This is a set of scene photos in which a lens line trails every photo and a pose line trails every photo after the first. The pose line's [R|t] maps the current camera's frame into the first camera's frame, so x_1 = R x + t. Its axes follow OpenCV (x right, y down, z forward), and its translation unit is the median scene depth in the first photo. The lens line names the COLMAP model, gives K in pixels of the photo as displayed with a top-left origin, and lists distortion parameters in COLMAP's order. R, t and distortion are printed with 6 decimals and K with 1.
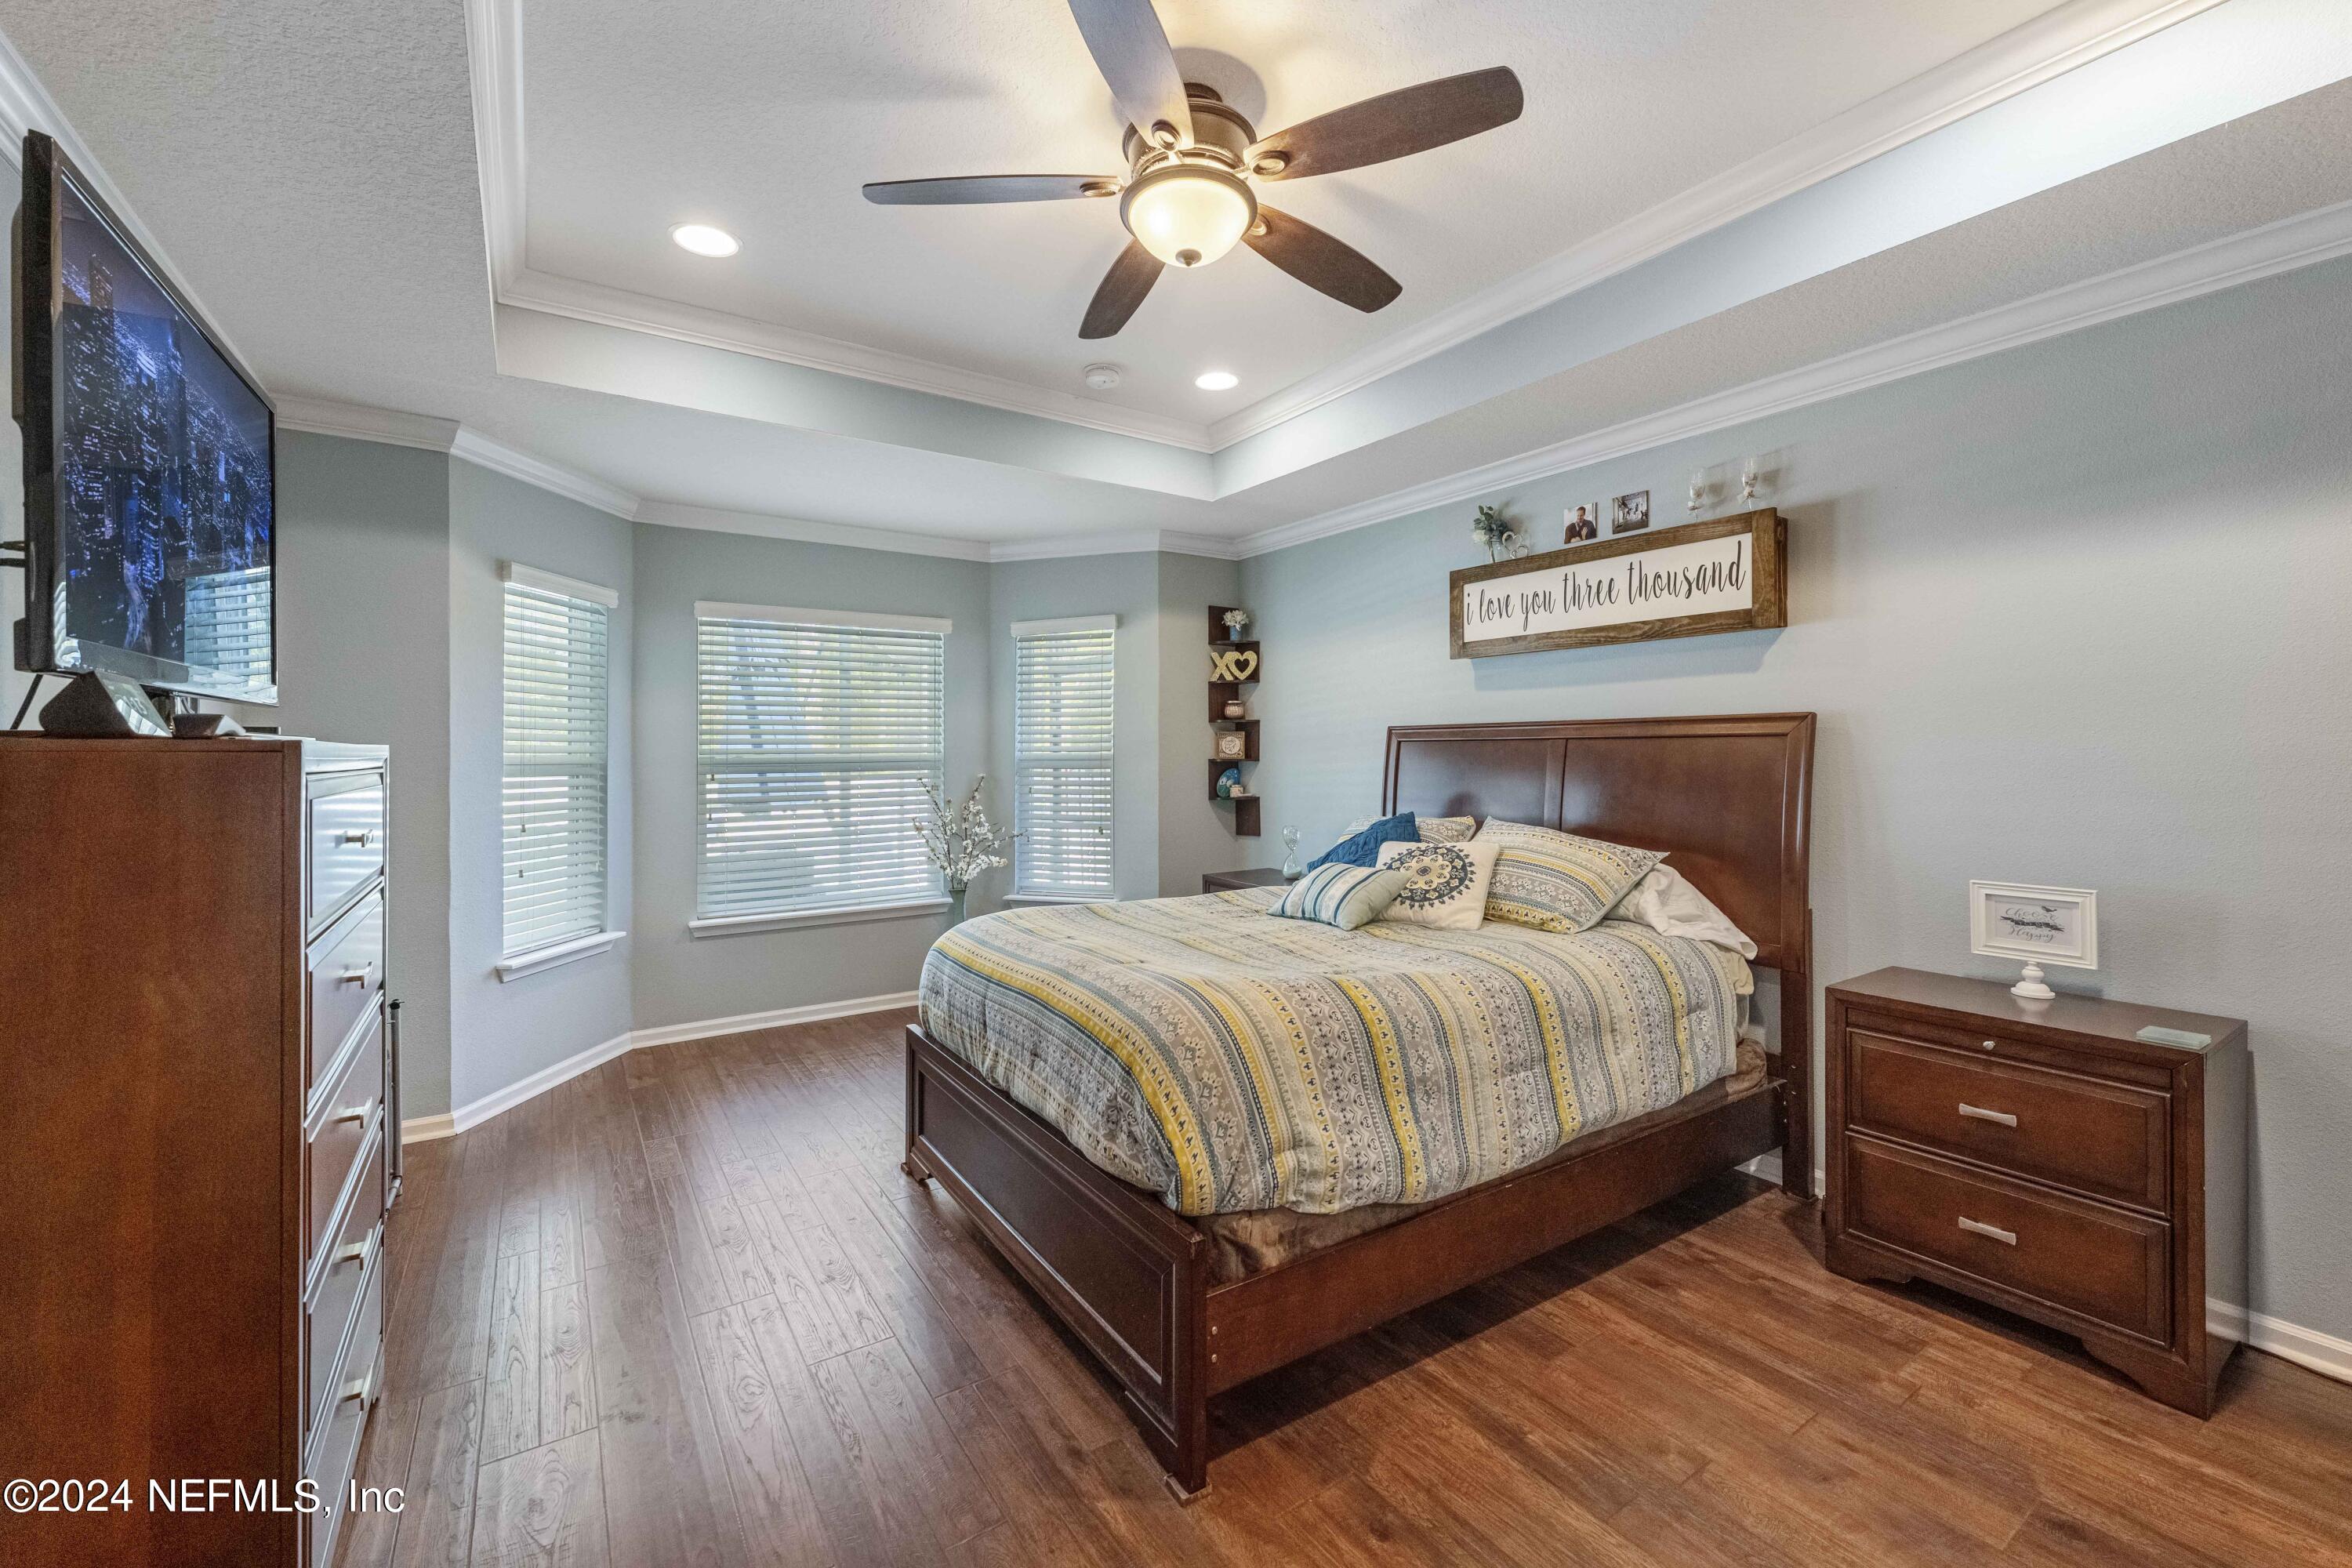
lens RADIAL K [[953.1, 0, 1176.1], [0, 953.1, 767.4], [0, 0, 1]] dist [-0.000461, -0.000608]
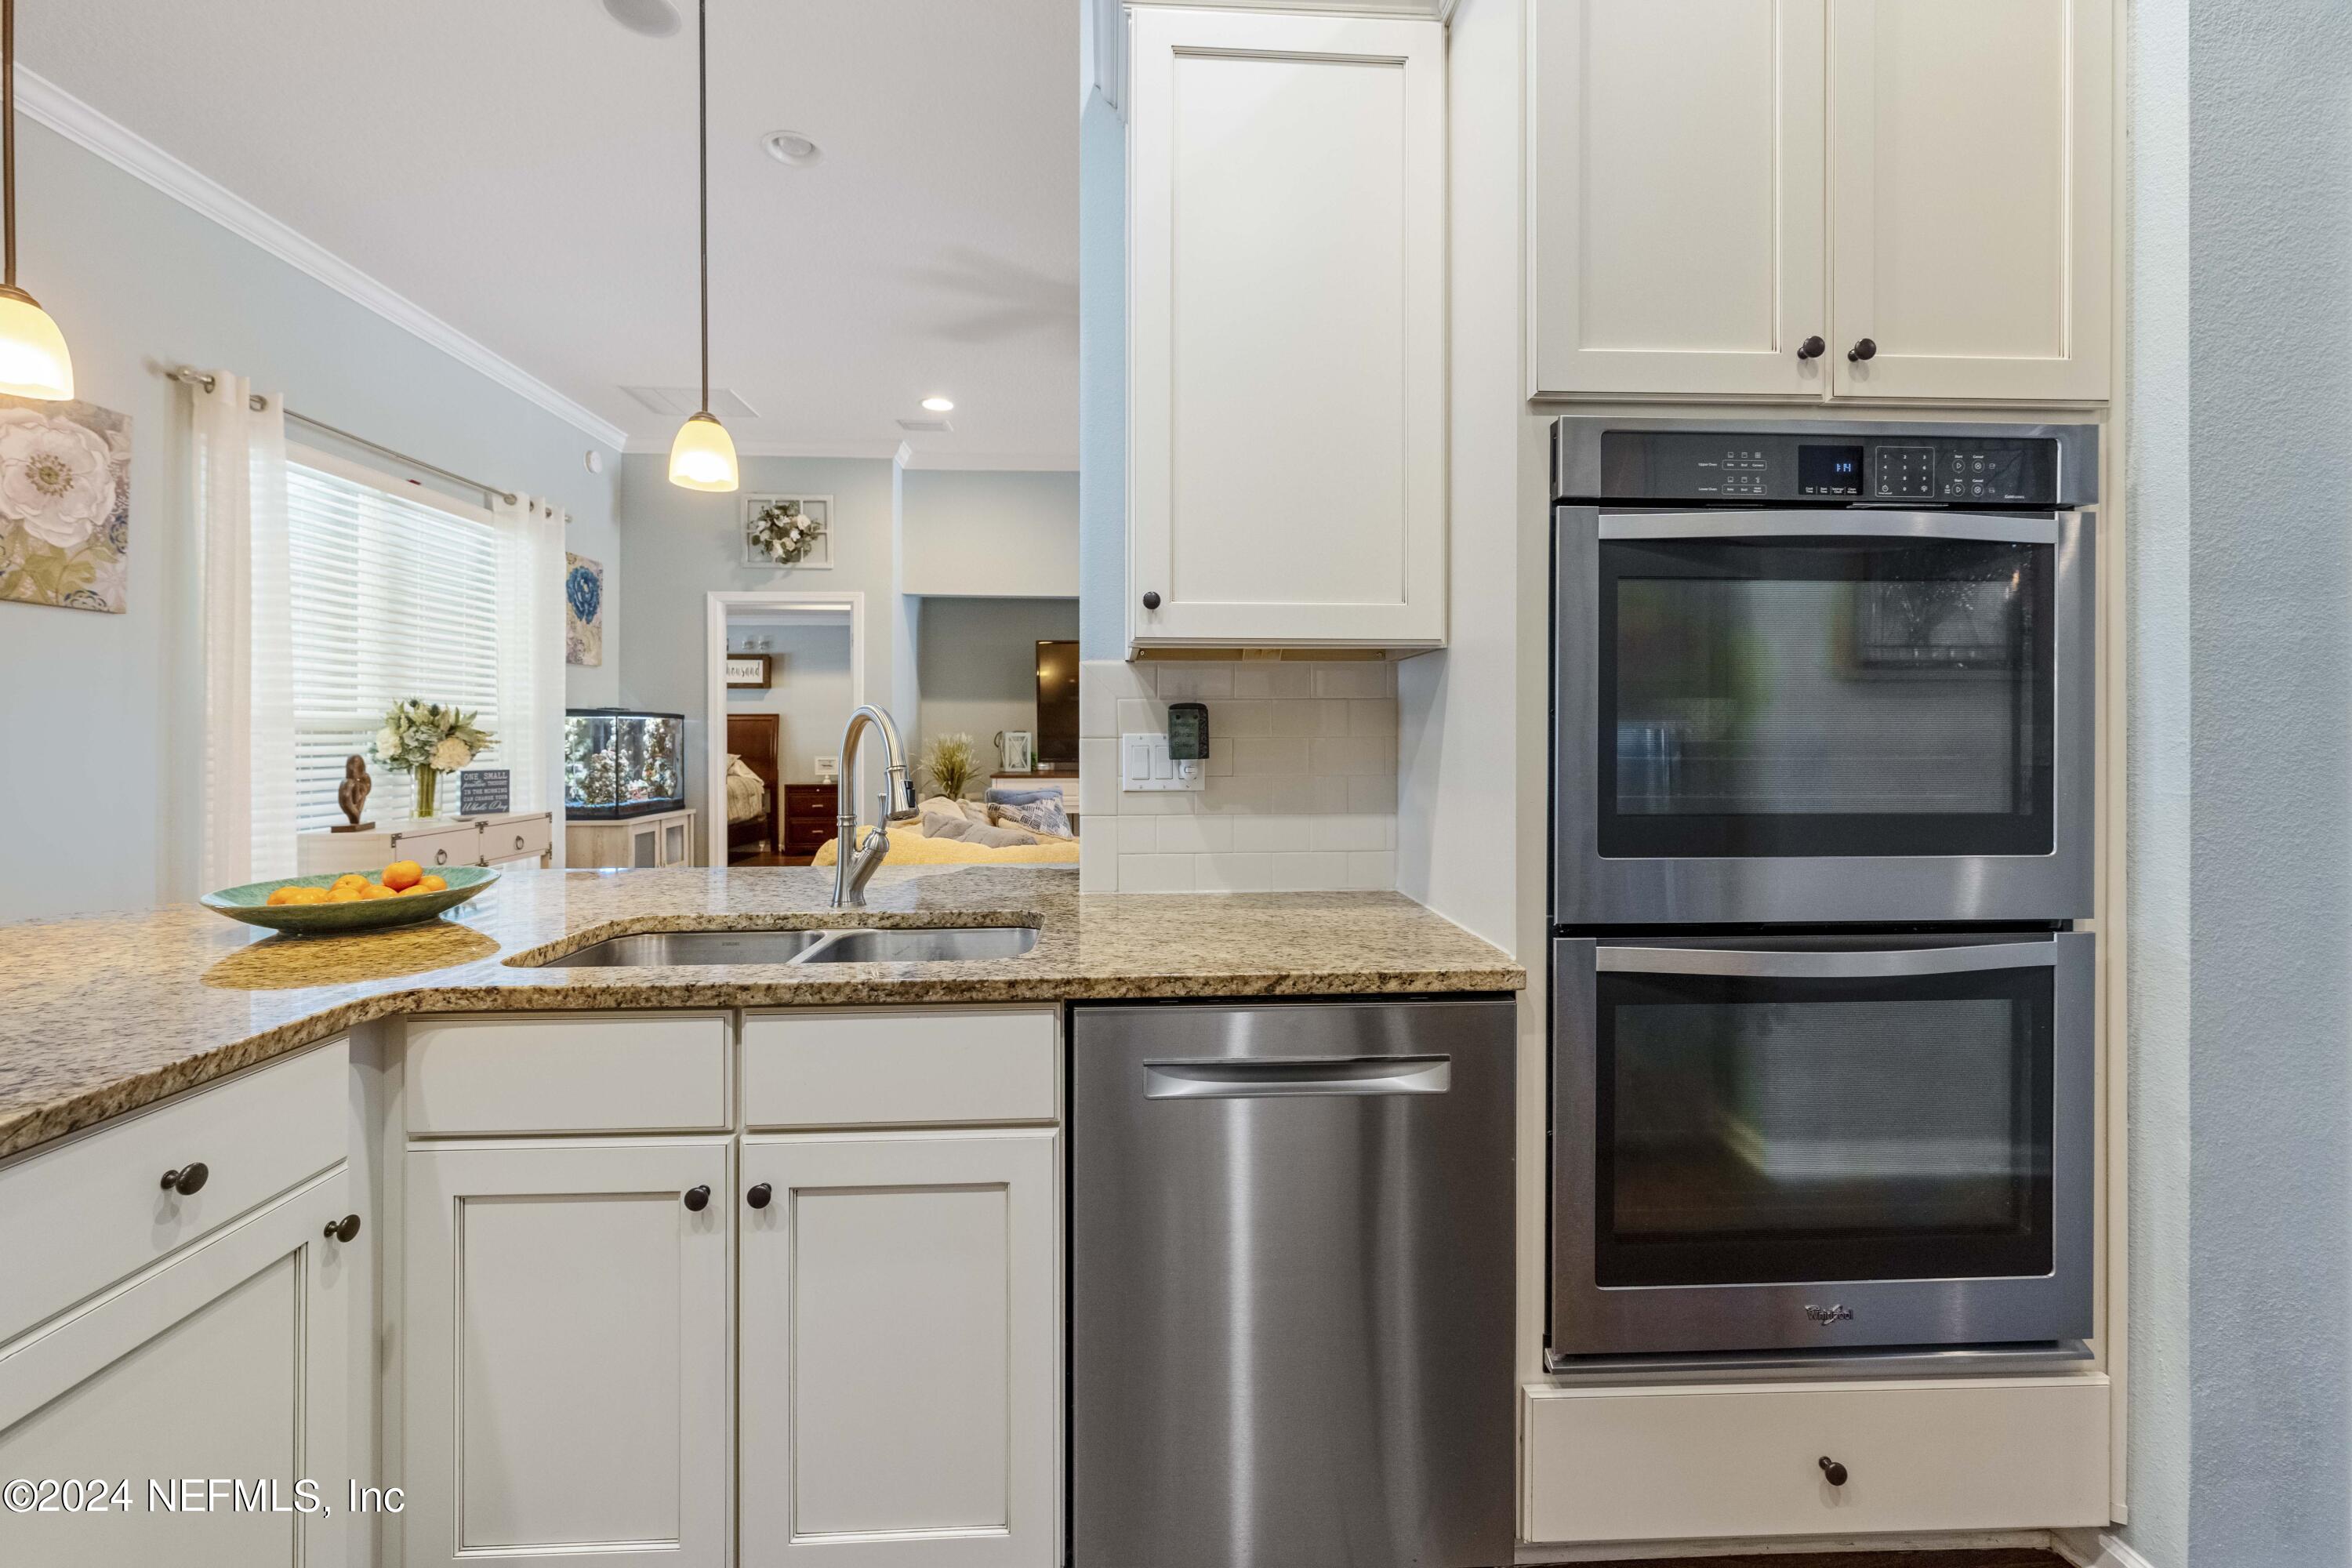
lens RADIAL K [[953.1, 0, 1170.1], [0, 953.1, 727.5], [0, 0, 1]] dist [-0.000461, -0.000608]
pose [[0.513076, 0.006415, 0.858319, -1.560076], [-0.000052, 0.999972, -0.007442, 0.016856], [-0.858343, 0.003774, 0.513062, -1.982477]]
